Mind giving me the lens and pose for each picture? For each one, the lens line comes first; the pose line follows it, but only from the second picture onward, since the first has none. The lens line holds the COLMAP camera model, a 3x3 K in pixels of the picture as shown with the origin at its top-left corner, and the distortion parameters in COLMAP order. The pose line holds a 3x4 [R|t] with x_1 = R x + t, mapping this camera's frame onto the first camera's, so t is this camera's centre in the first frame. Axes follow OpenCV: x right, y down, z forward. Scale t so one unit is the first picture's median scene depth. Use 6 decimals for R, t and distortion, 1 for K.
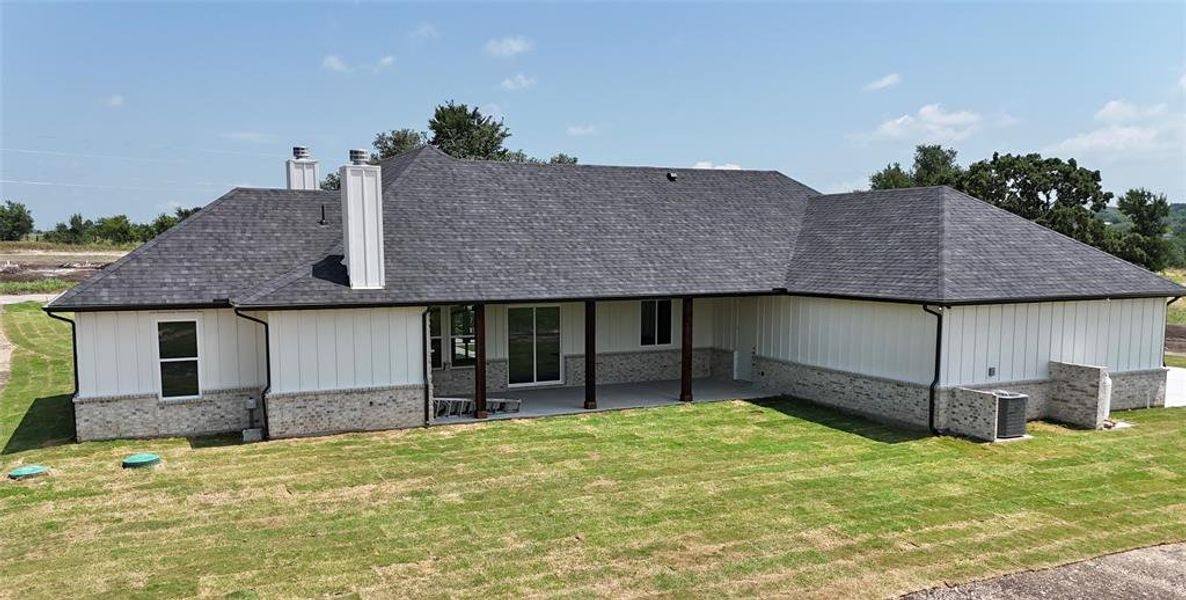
lens RADIAL K [[964.5, 0, 591.0], [0, 964.5, 346.9], [0, 0, 1]] dist [0.048904, 0.001345]
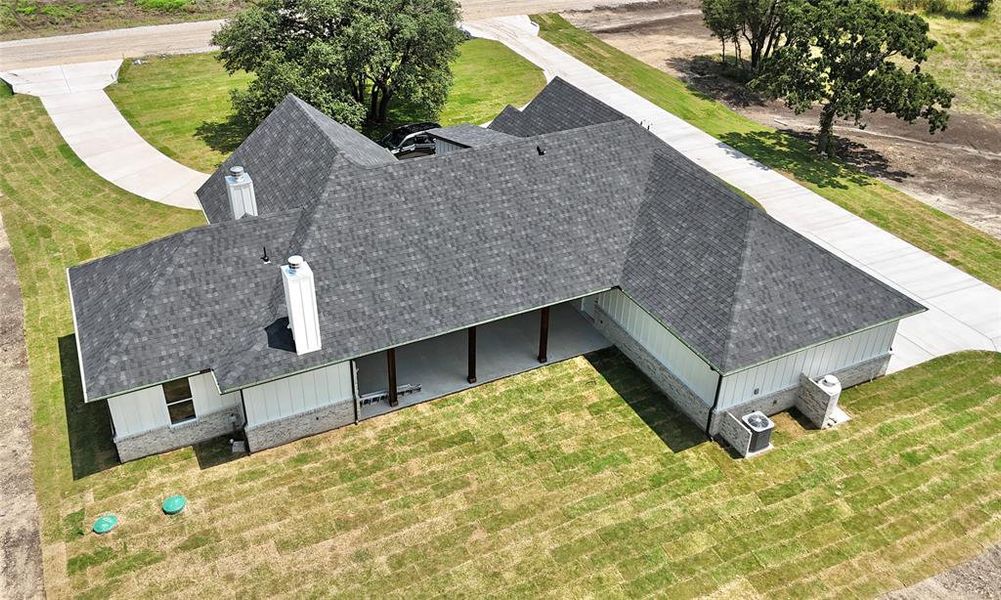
lens RADIAL K [[866.1, 0, 487.4], [0, 866.1, 299.8], [0, 0, 1]] dist [0.065348, -0.010771]
pose [[0.999857, 0.007853, 0.014993, 0.002451], [-0.013579, 0.900967, 0.433674, -0.660454], [-0.010103, -0.433816, 0.900945, -0.080219]]
